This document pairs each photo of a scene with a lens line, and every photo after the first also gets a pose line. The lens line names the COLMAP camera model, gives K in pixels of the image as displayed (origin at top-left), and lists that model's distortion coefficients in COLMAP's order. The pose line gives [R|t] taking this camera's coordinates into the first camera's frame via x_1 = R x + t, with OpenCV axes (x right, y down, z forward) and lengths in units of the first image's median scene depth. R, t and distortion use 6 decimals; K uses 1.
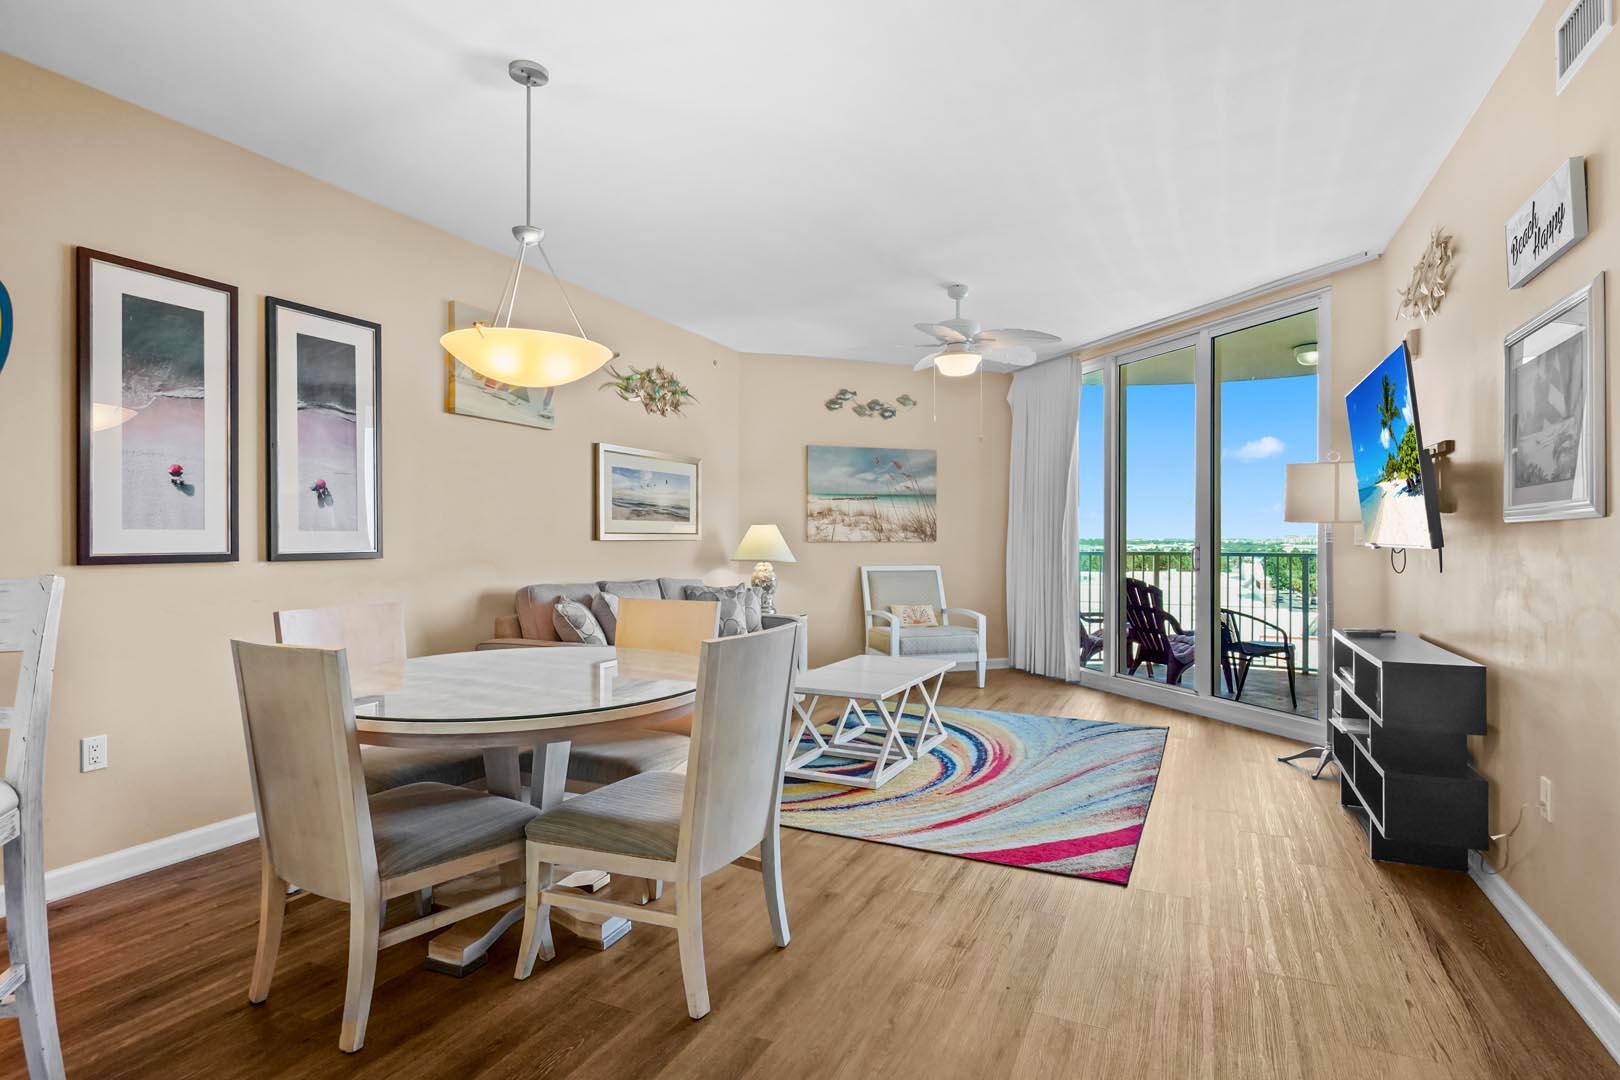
lens RADIAL K [[811.0, 0, 814.2], [0, 811.0, 539.1], [0, 0, 1]] dist [0.001230, -0.001441]
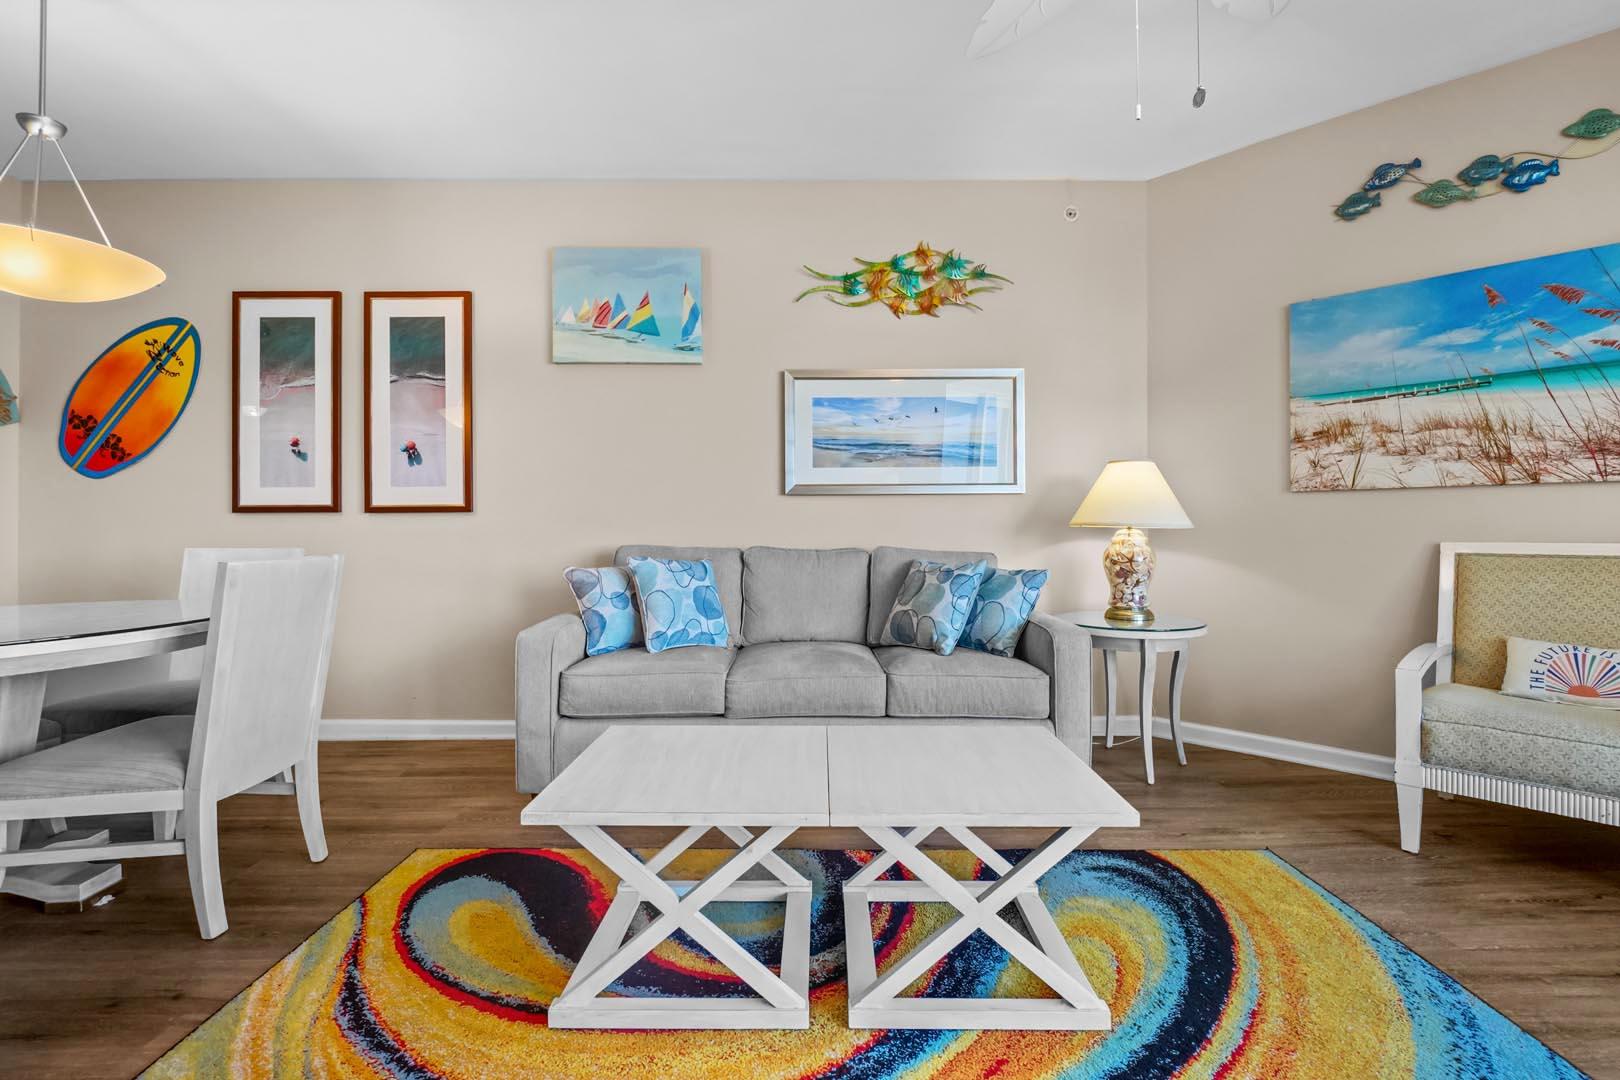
lens RADIAL K [[721.0, 0, 842.6], [0, 721.0, 515.1], [0, 0, 1]] dist [-0.000027, -0.001998]
pose [[0.440502, -0.018849, -0.897554, 0.513381], [0.004962, 0.999815, -0.018561, 0.046533], [0.897738, 0.003722, 0.440514, 1.018301]]
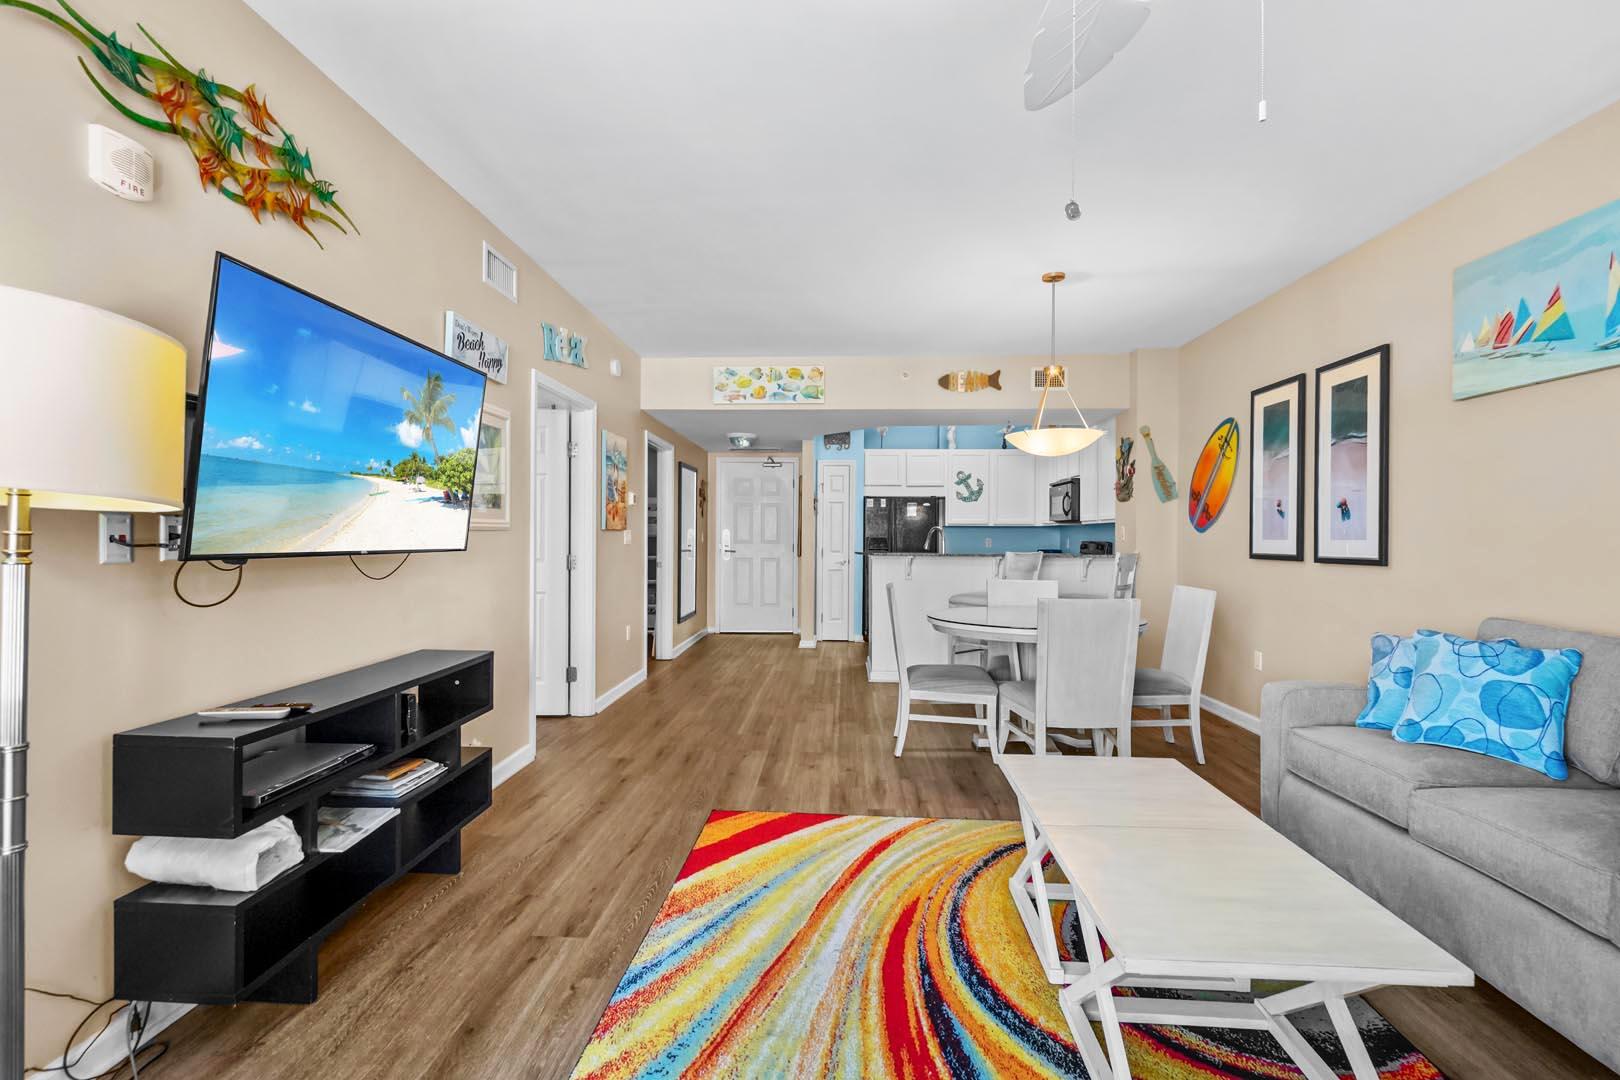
lens RADIAL K [[721.0, 0, 823.2], [0, 721.0, 544.4], [0, 0, 1]] dist [-0.000027, -0.001998]
pose [[-0.917159, -0.002697, -0.398513, 0.503796], [-0.008087, 0.999897, 0.011844, -0.009779], [0.398440, 0.014086, -0.917086, 1.562179]]
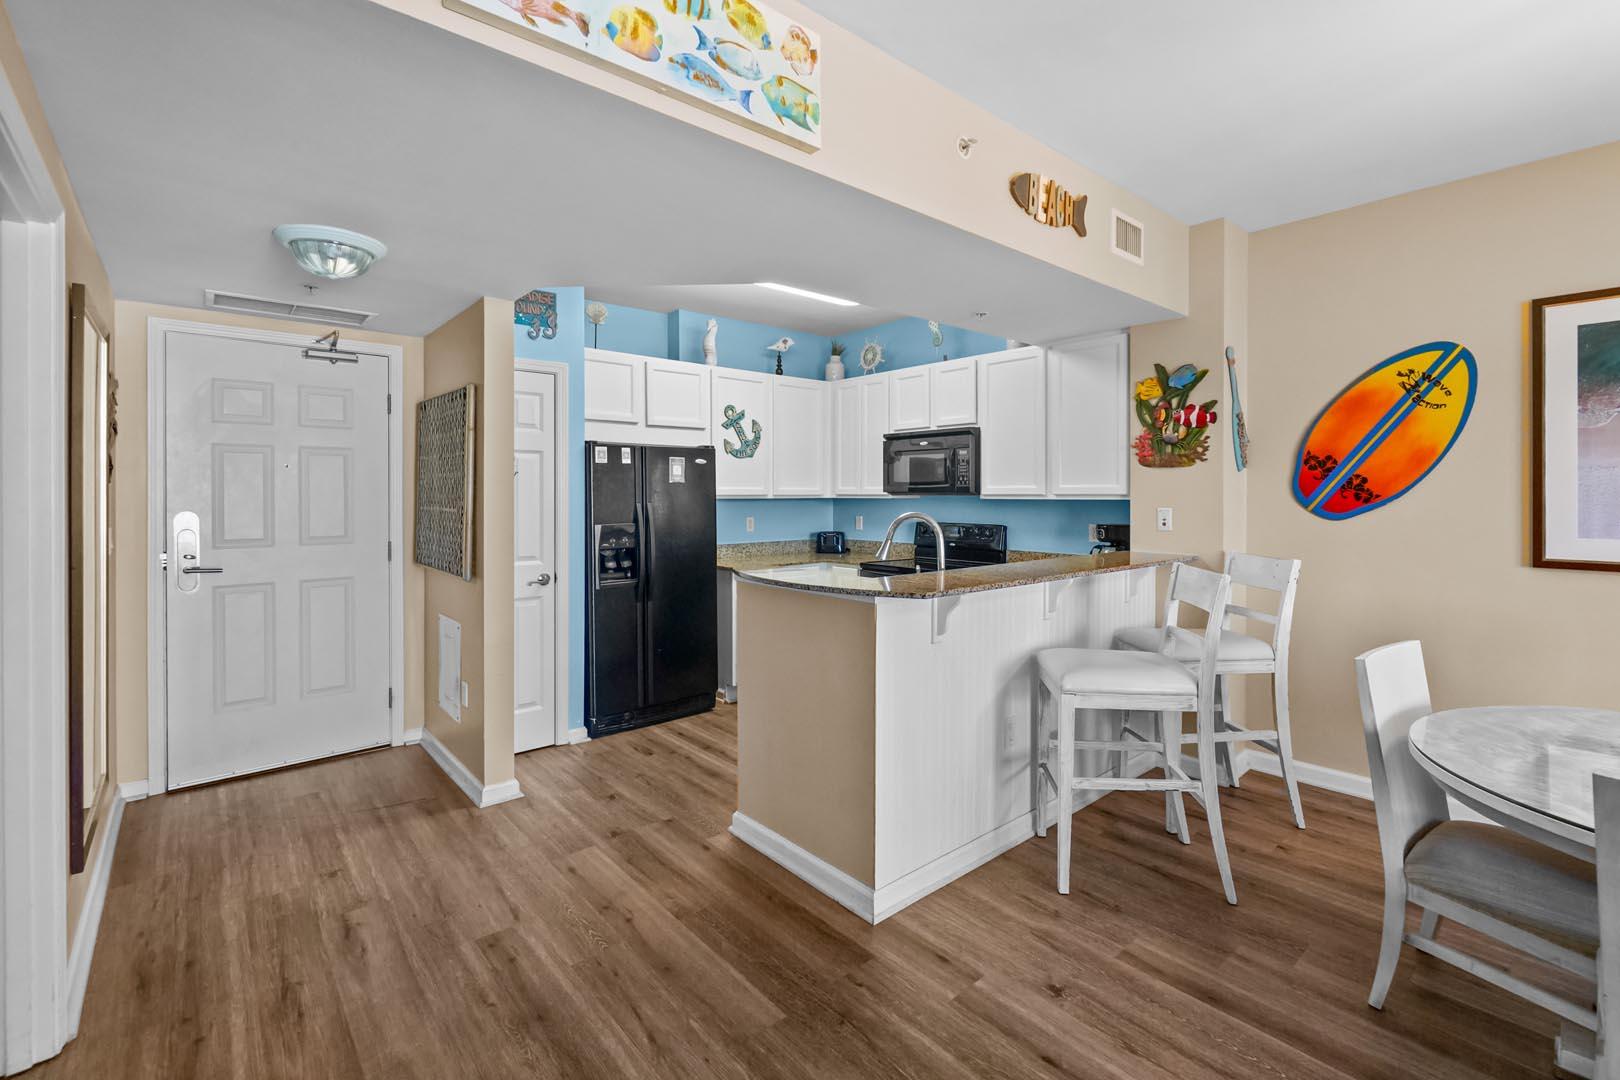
lens RADIAL K [[721.0, 0, 814.1], [0, 721.0, 499.0], [0, 0, 1]] dist [-0.000027, -0.001998]
pose [[-0.406540, 0.002593, -0.913629, 0.350930], [-0.003098, 0.999986, 0.004217, -0.050701], [0.913628, 0.004545, -0.406527, 0.337493]]
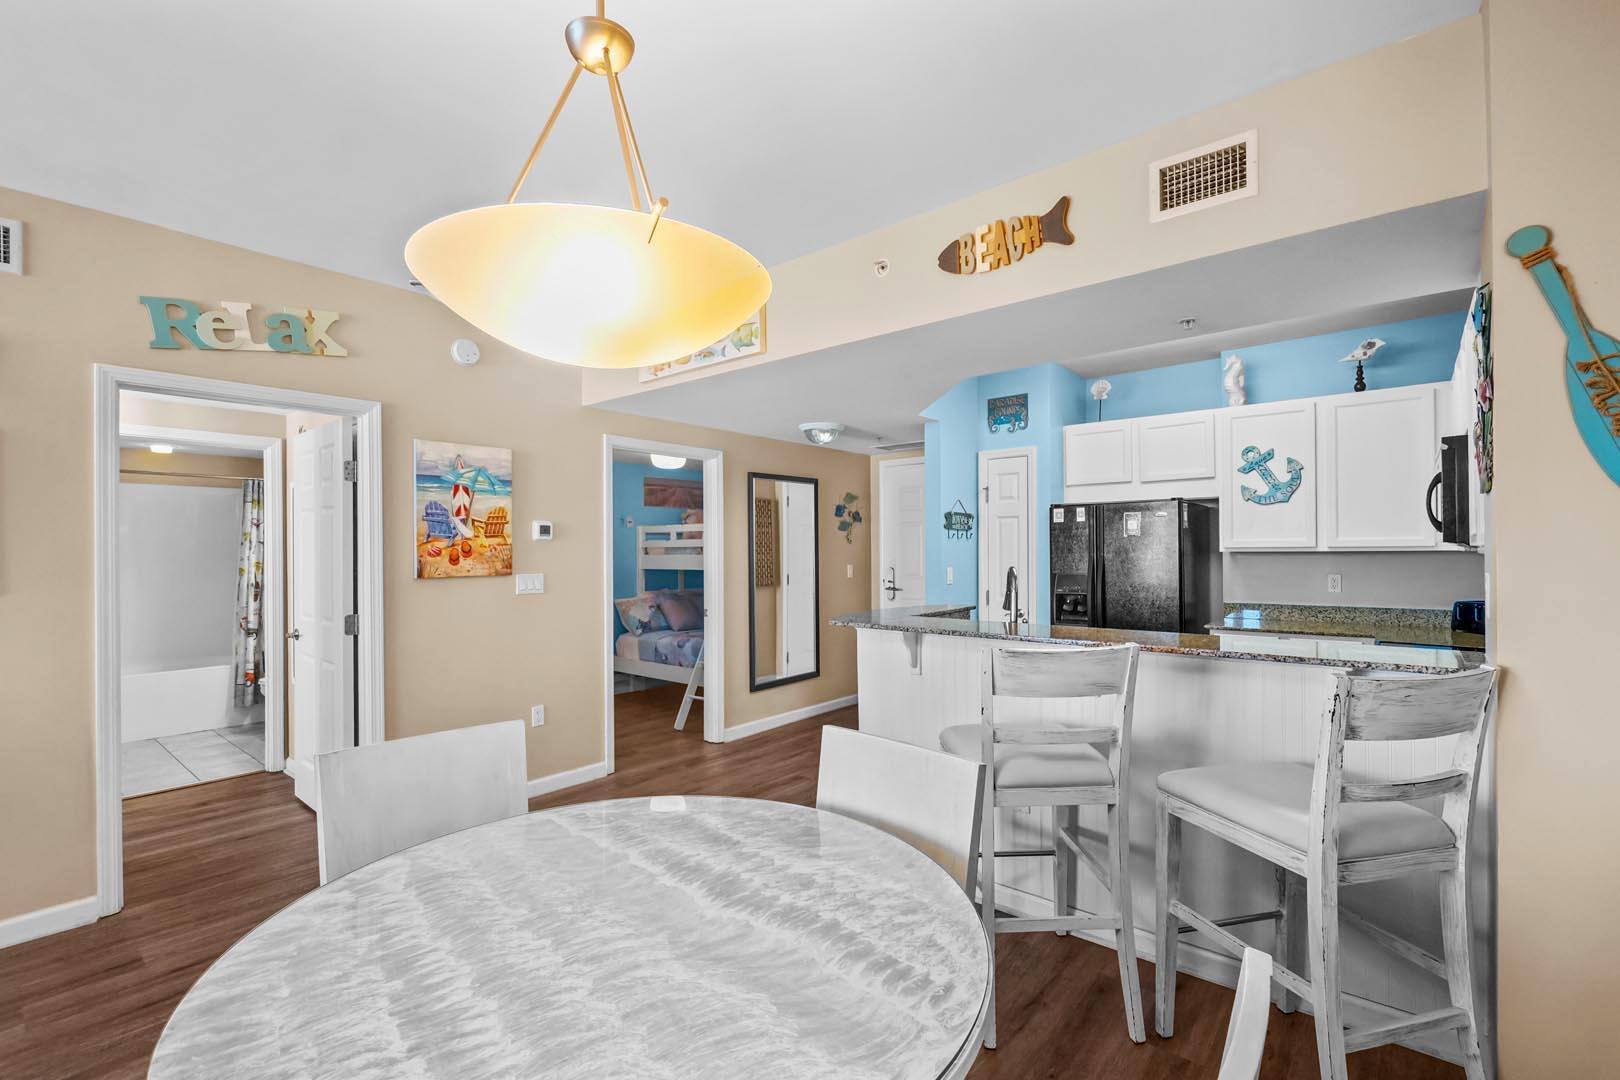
lens RADIAL K [[721.0, 0, 829.3], [0, 721.0, 549.4], [0, 0, 1]] dist [-0.000027, -0.001998]
pose [[-0.969266, 0.005347, 0.245957, -0.413031], [0.005737, 0.999983, 0.000870, -0.053753], [-0.245948, 0.002254, -0.969280, 0.967076]]
